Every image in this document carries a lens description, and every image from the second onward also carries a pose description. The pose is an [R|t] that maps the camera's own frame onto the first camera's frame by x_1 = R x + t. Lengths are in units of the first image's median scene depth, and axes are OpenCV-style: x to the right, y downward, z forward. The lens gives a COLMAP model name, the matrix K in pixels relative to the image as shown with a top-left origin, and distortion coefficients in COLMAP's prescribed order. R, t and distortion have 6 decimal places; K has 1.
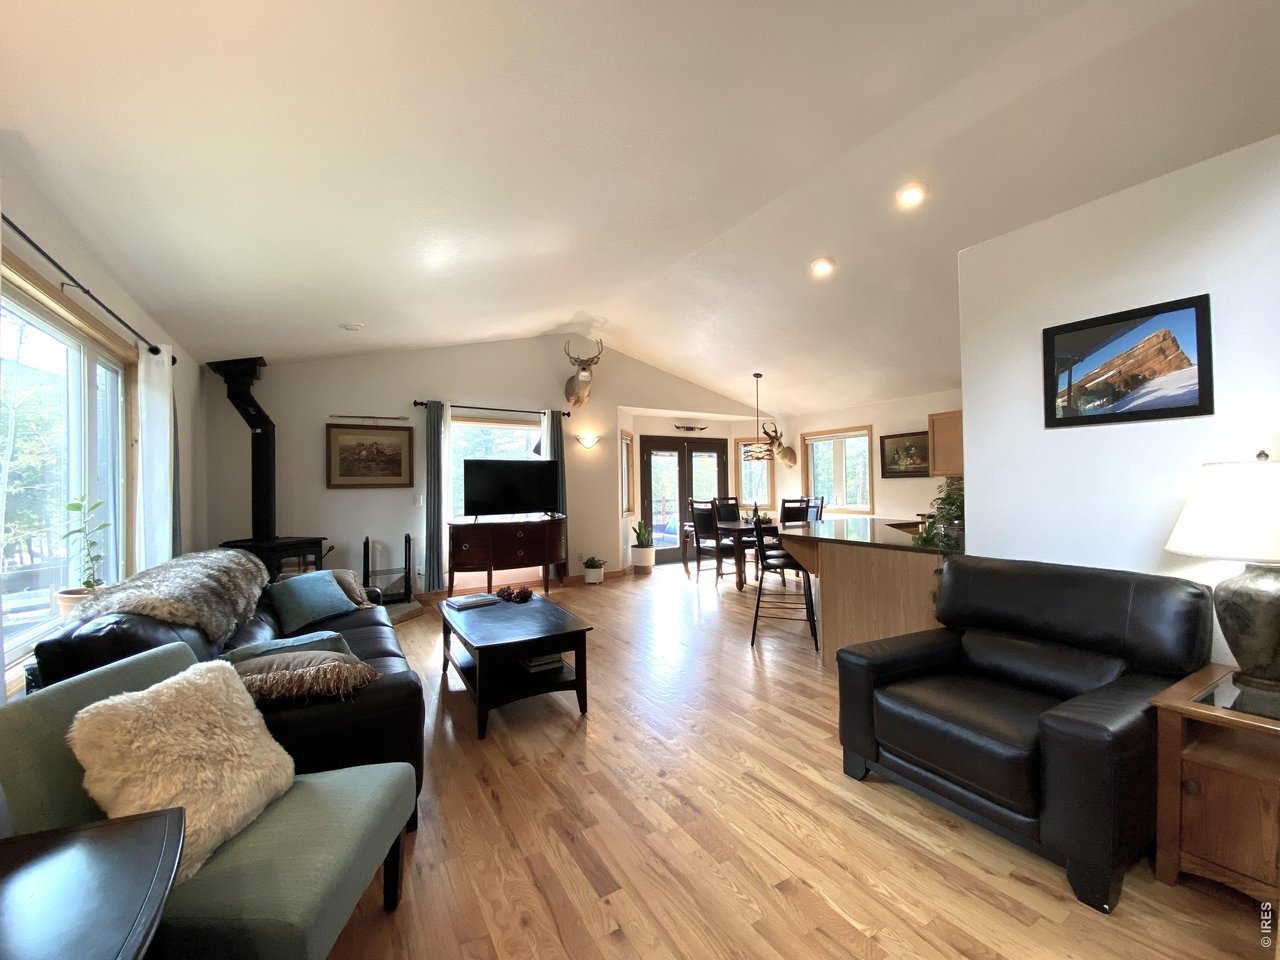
lens RADIAL K [[520.1, 0, 642.5], [0, 520.1, 481.6], [0, 0, 1]] dist [-0.000285, -0.000146]
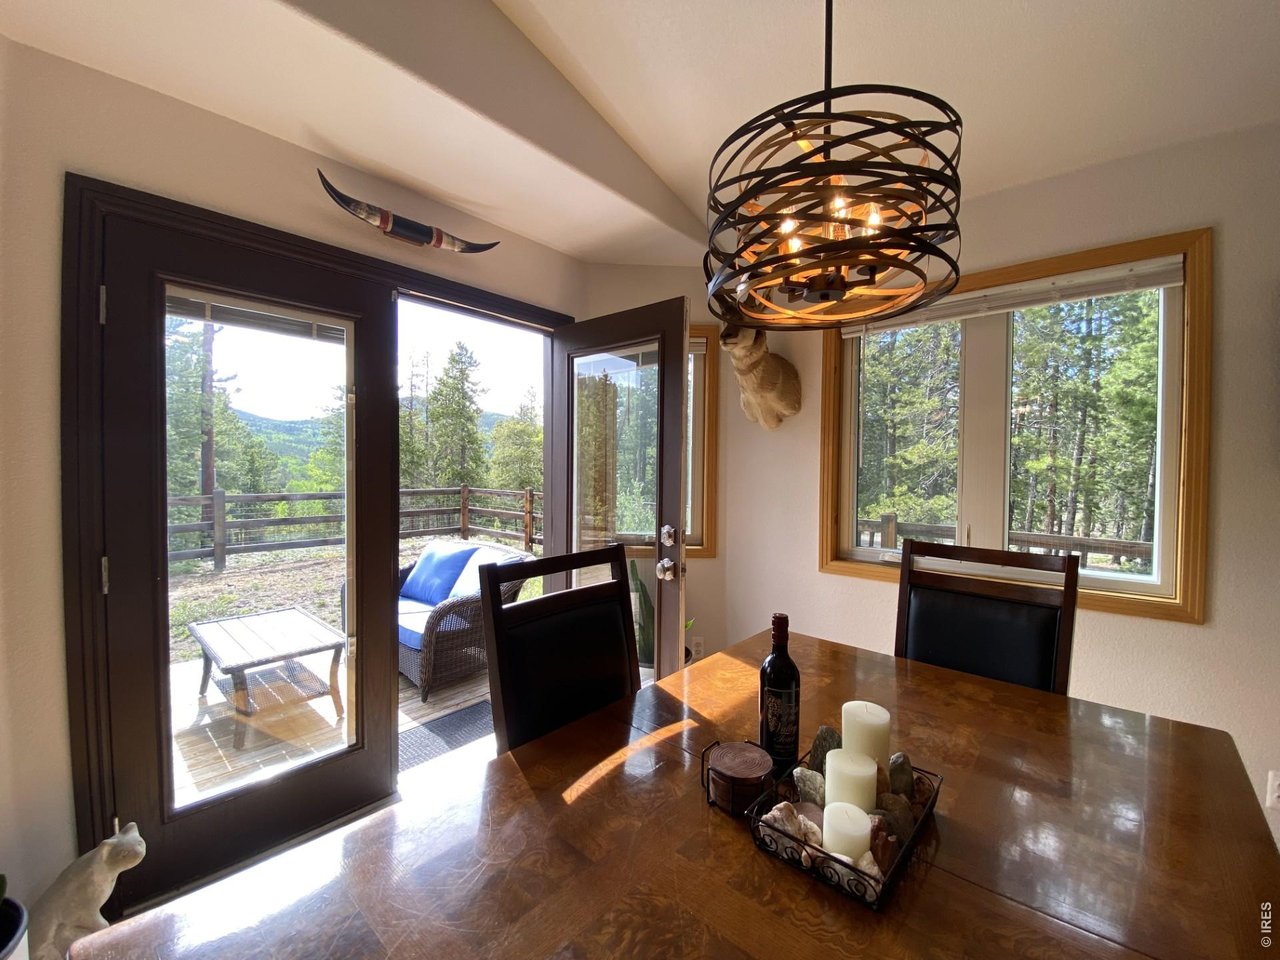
lens RADIAL K [[520.1, 0, 642.5], [0, 520.1, 481.6], [0, 0, 1]] dist [-0.000285, -0.000146]
pose [[0.949267, 0.020070, 0.313829, 0.174905], [-0.032020, 0.998943, 0.032972, -0.000772], [-0.312835, -0.041348, 0.948907, 1.106228]]
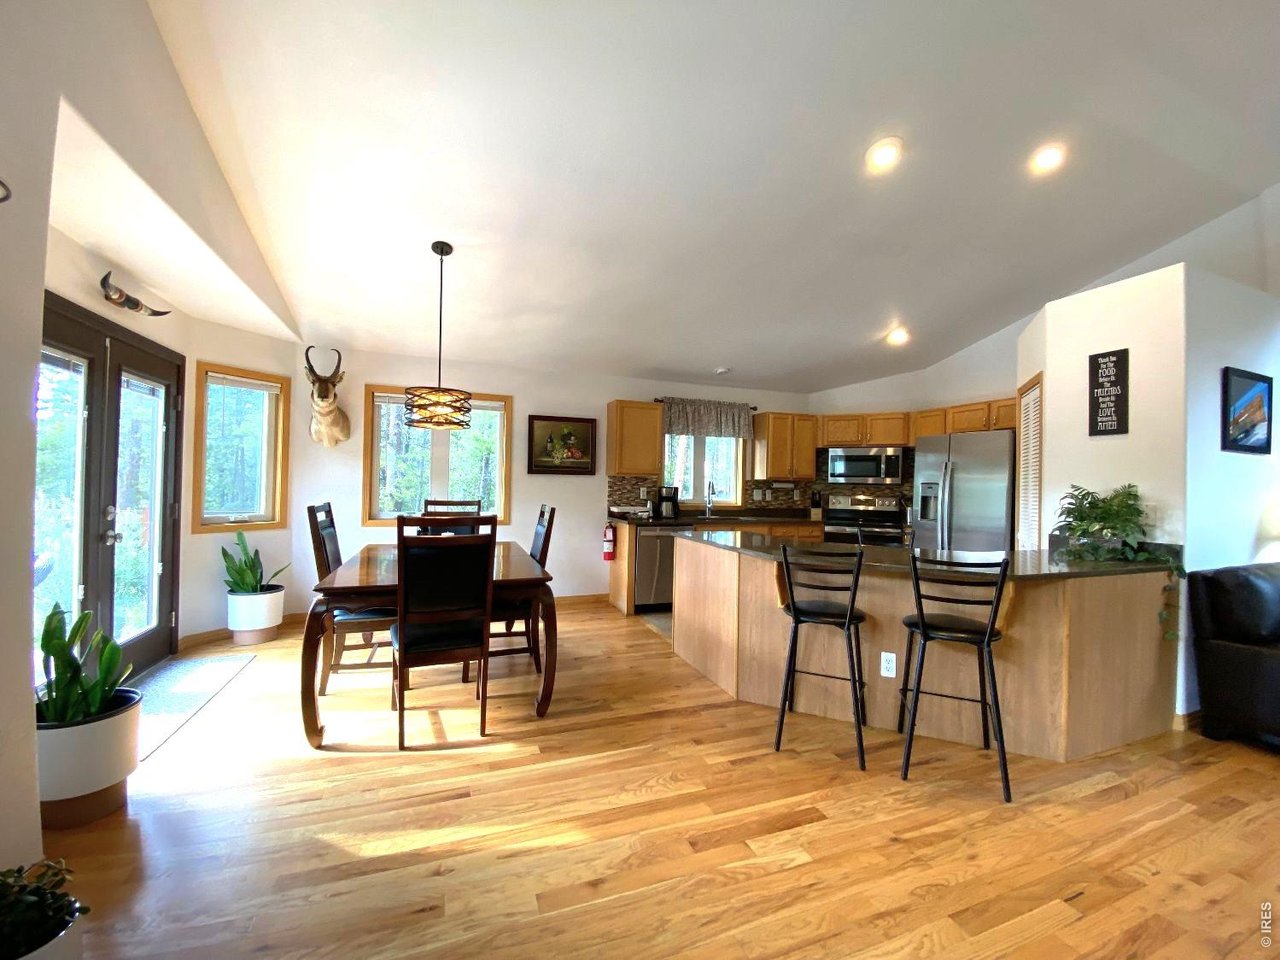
lens RADIAL K [[520.1, 0, 642.5], [0, 520.1, 481.6], [0, 0, 1]] dist [-0.000285, -0.000146]
pose [[0.171623, 0.025092, 0.984843, -0.264366], [-0.034233, 0.999224, -0.019493, 0.015579], [-0.984568, -0.030369, 0.172349, 0.908104]]
